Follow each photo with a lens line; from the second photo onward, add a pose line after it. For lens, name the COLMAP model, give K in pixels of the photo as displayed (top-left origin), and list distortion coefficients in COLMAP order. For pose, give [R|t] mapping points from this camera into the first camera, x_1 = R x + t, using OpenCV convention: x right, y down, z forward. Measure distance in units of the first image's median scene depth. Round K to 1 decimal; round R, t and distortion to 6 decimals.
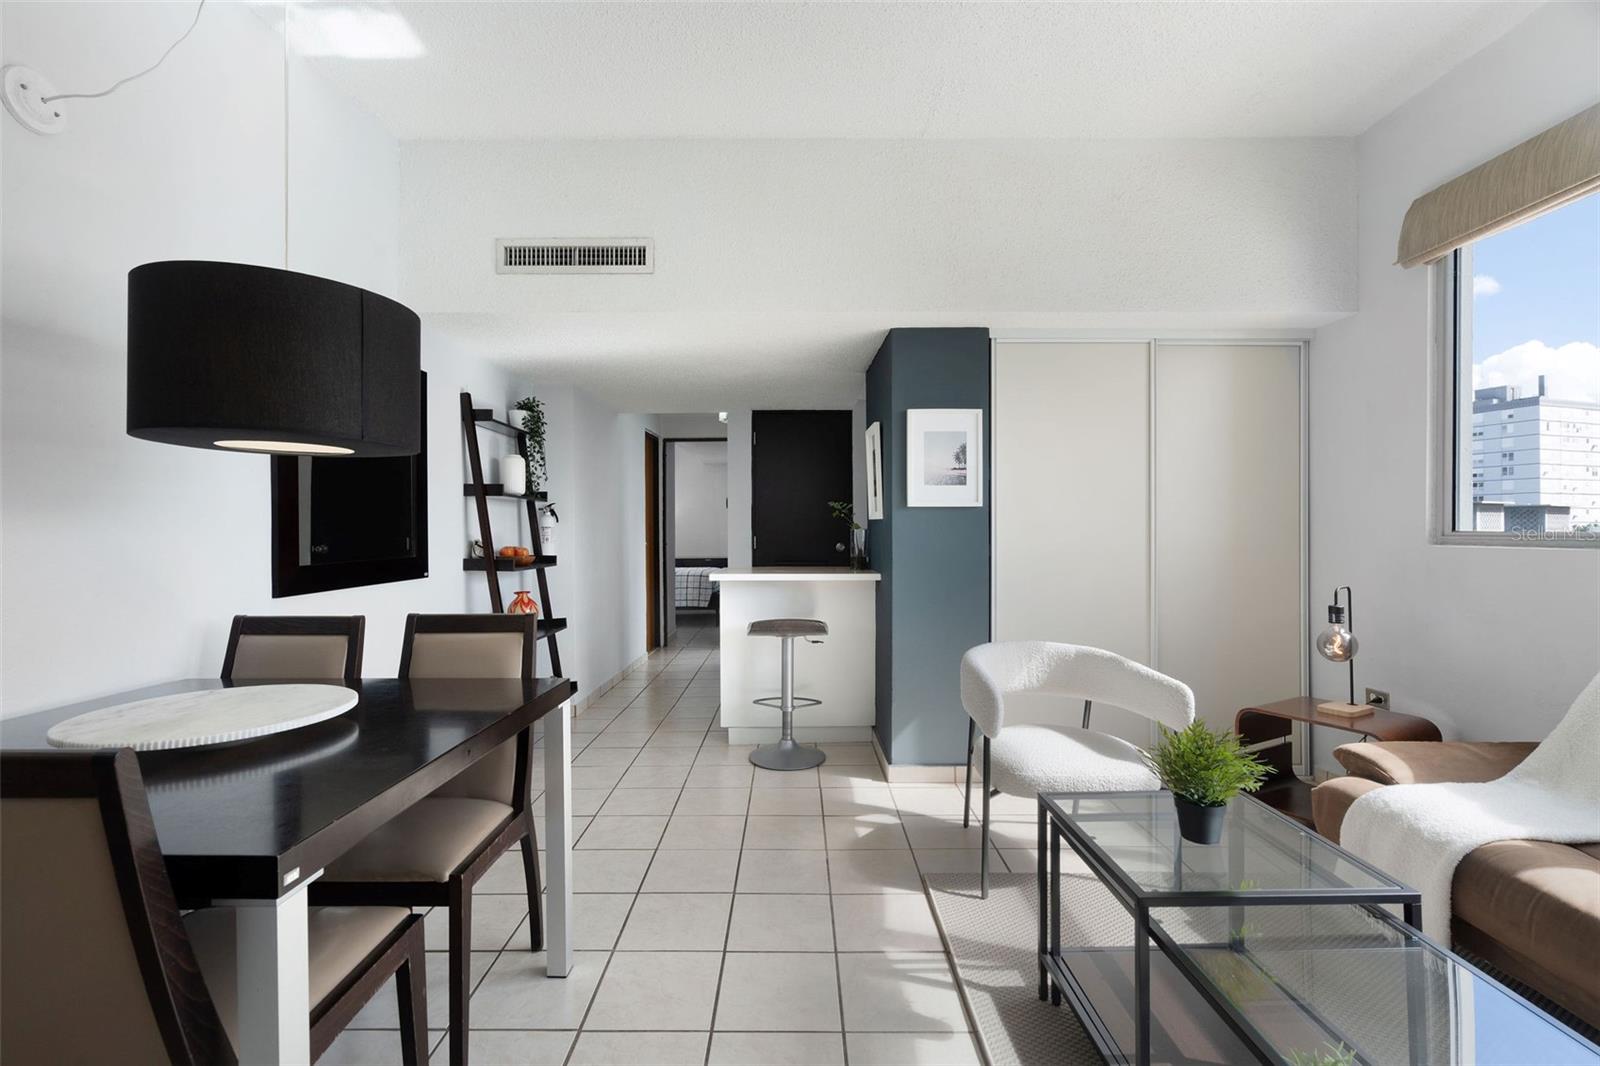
lens RADIAL K [[733.2, 0, 782.6], [0, 733.2, 525.7], [0, 0, 1]] dist [-0.004467, 0.001966]
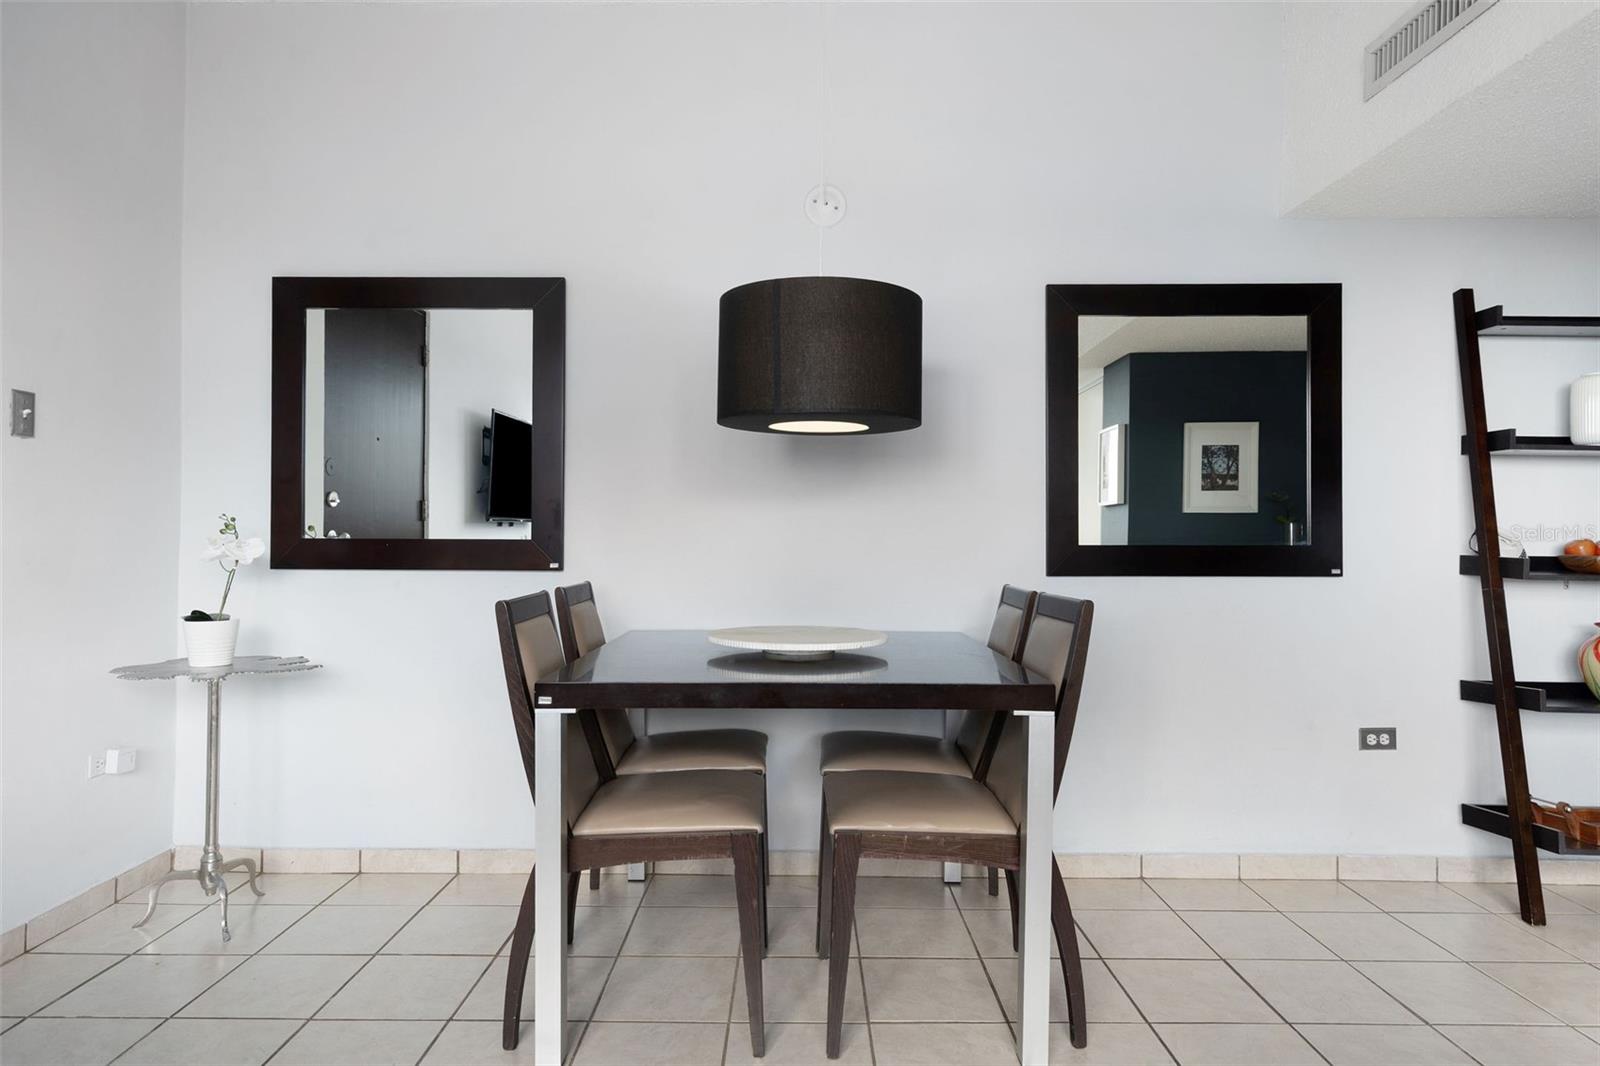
lens RADIAL K [[928.8, 0, 799.4], [0, 928.8, 533.4], [0, 0, 1]] dist [0.021874, 0.001689]
pose [[-0.008313, -0.007866, -0.999935, 0.404123], [-0.009684, 0.999923, -0.007785, 0.041273], [0.999919, 0.009618, -0.008389, 0.478129]]
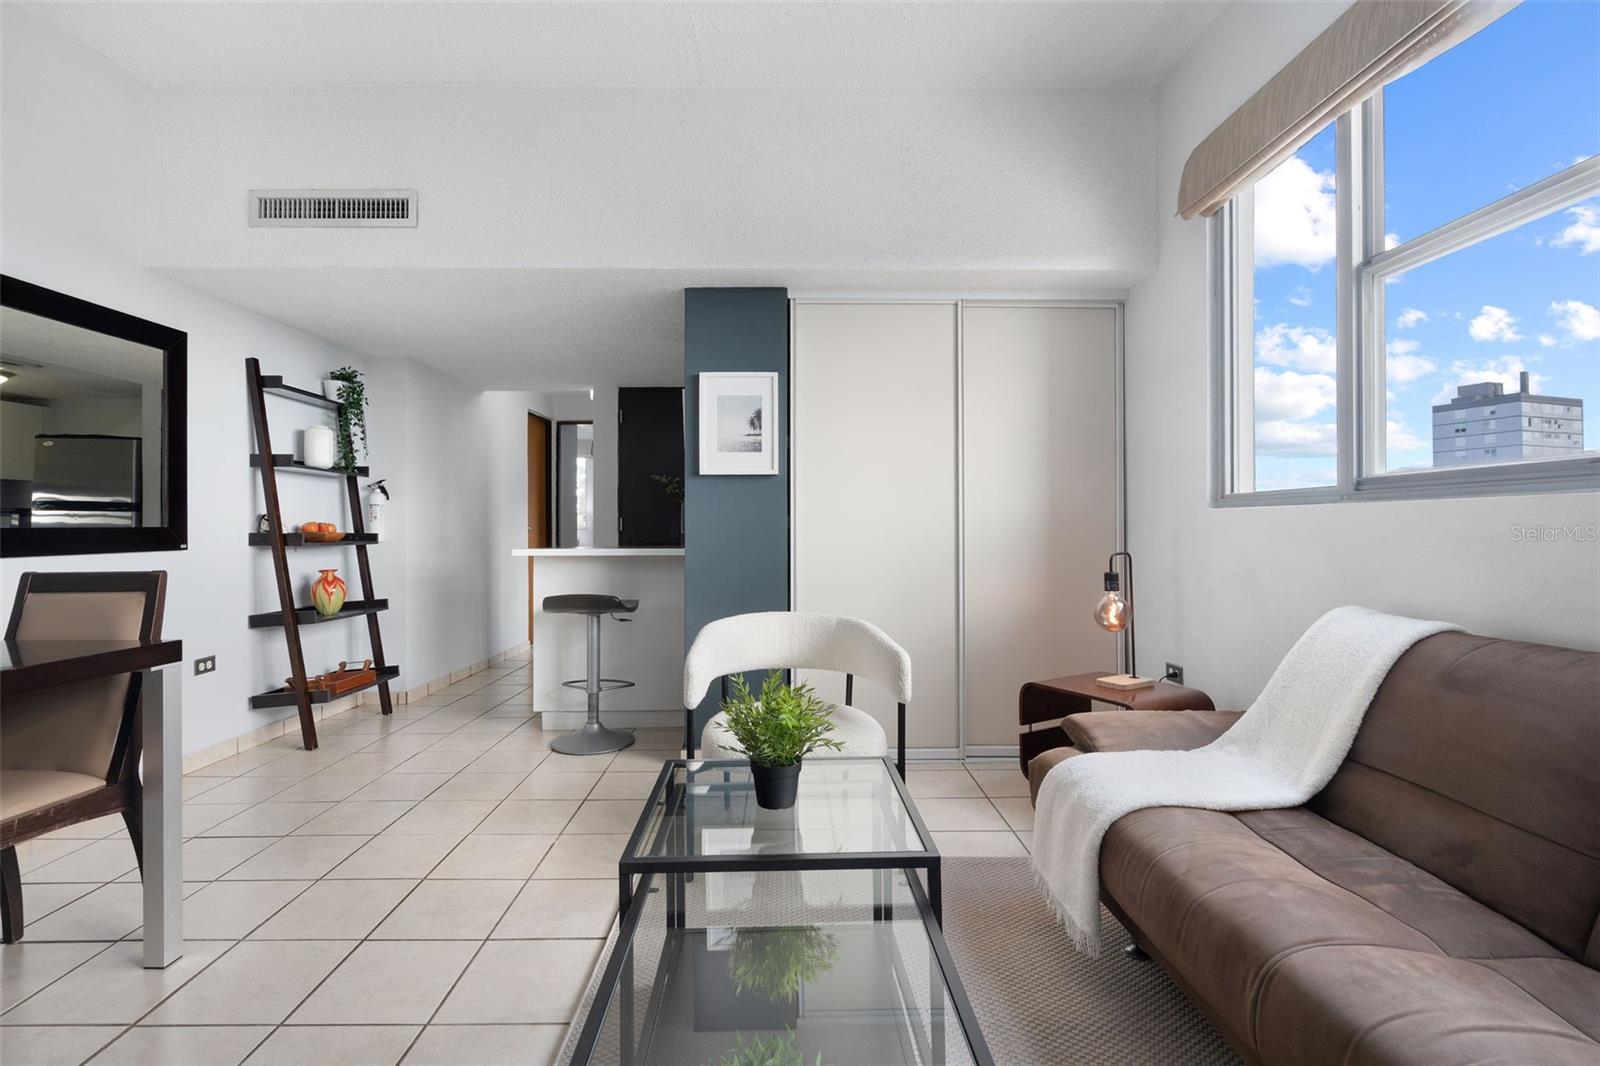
lens RADIAL K [[733.2, 0, 812.6], [0, 733.2, 524.3], [0, 0, 1]] dist [-0.004467, 0.001966]
pose [[0.999929, -0.002118, 0.011752, 0.305498], [0.002182, 0.999983, -0.005420, 0.043700], [-0.011740, 0.005446, 0.999916, 0.047396]]
